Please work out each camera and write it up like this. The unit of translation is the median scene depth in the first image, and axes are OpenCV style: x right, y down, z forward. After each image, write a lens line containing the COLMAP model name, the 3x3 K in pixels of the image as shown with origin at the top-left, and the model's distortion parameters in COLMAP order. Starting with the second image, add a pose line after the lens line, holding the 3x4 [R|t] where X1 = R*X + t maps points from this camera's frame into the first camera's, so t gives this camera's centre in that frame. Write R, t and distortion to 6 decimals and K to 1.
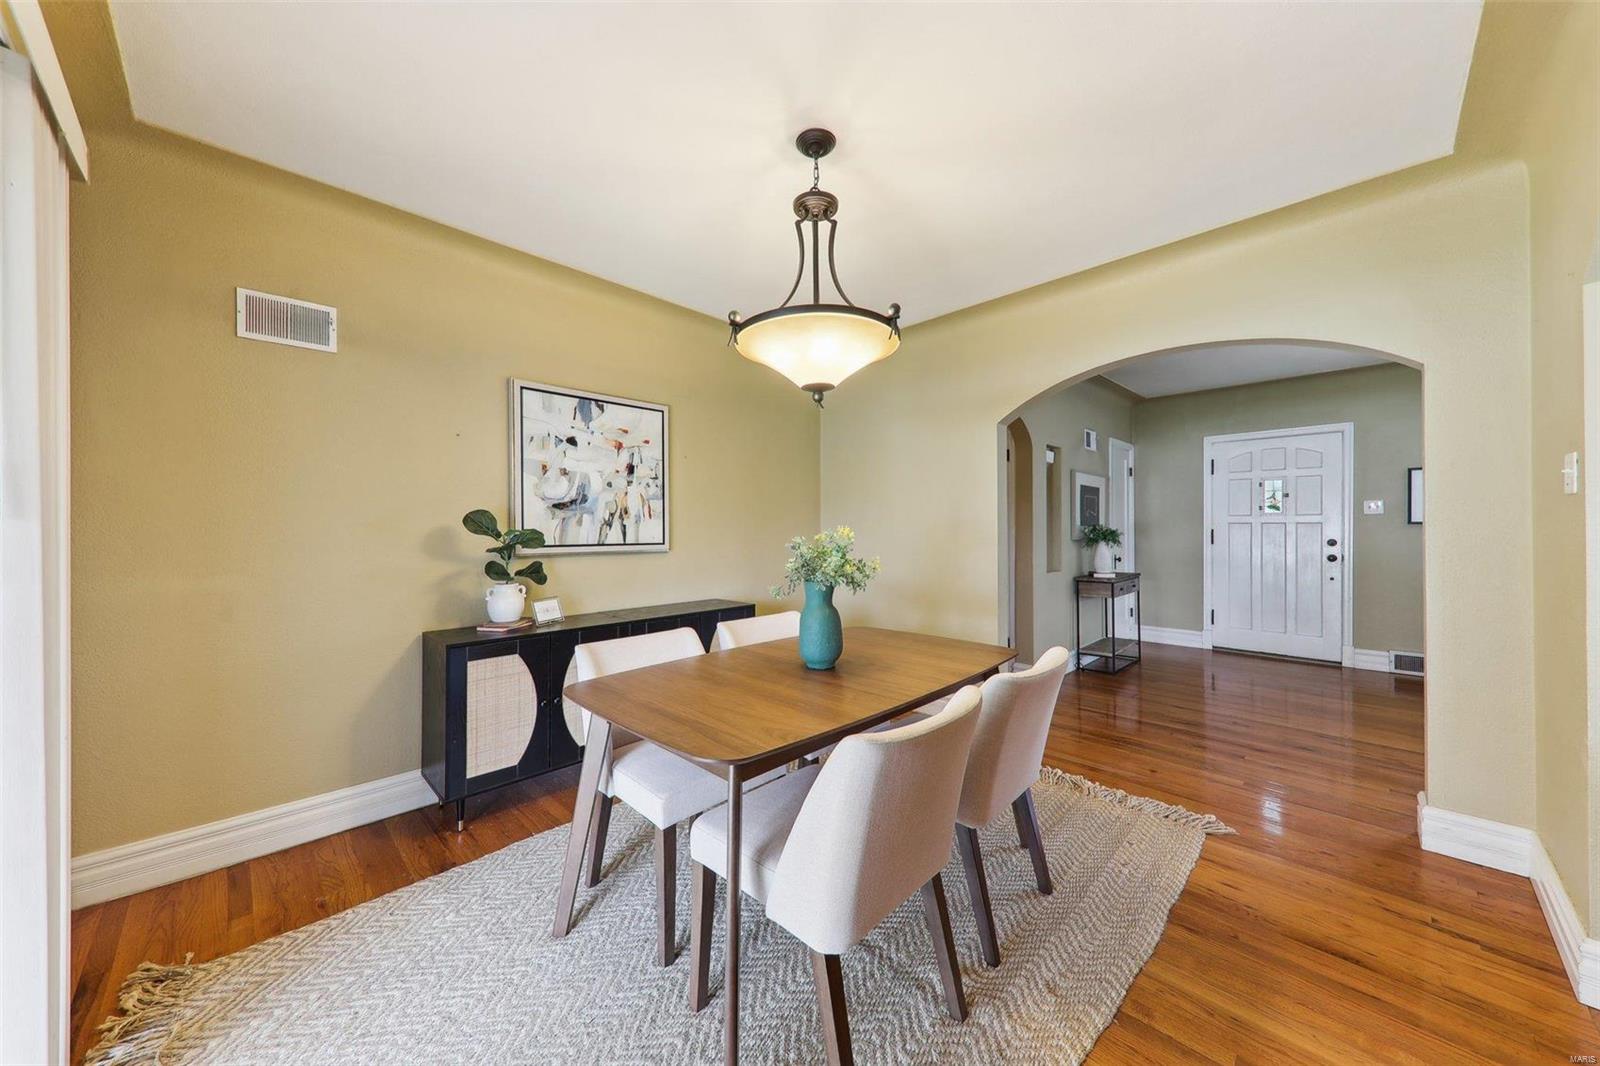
lens RADIAL K [[555.2, 0, 797.8], [0, 555.2, 527.7], [0, 0, 1]] dist [0.011767, -0.000075]
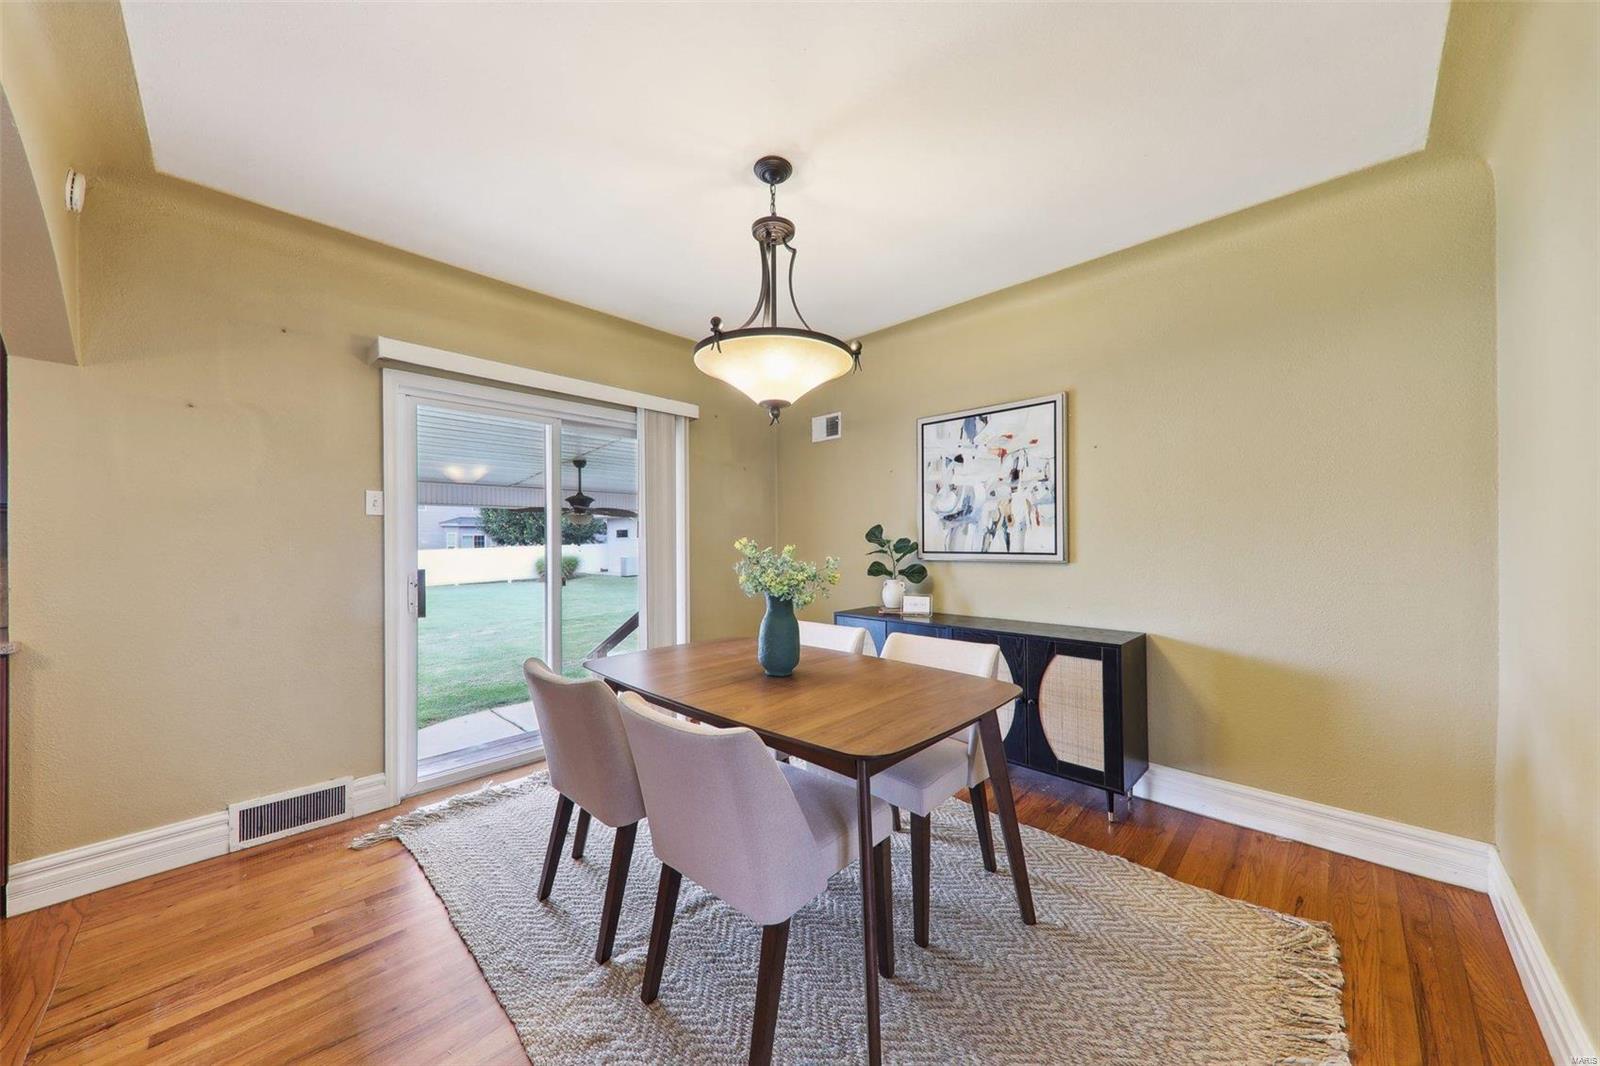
lens RADIAL K [[555.2, 0, 807.0], [0, 555.2, 537.7], [0, 0, 1]] dist [0.011767, -0.000075]
pose [[0.008896, -0.006805, -0.999937, 0.680553], [0.003964, 0.999969, -0.006770, 0.008331], [0.999953, -0.003904, 0.008923, 0.663836]]
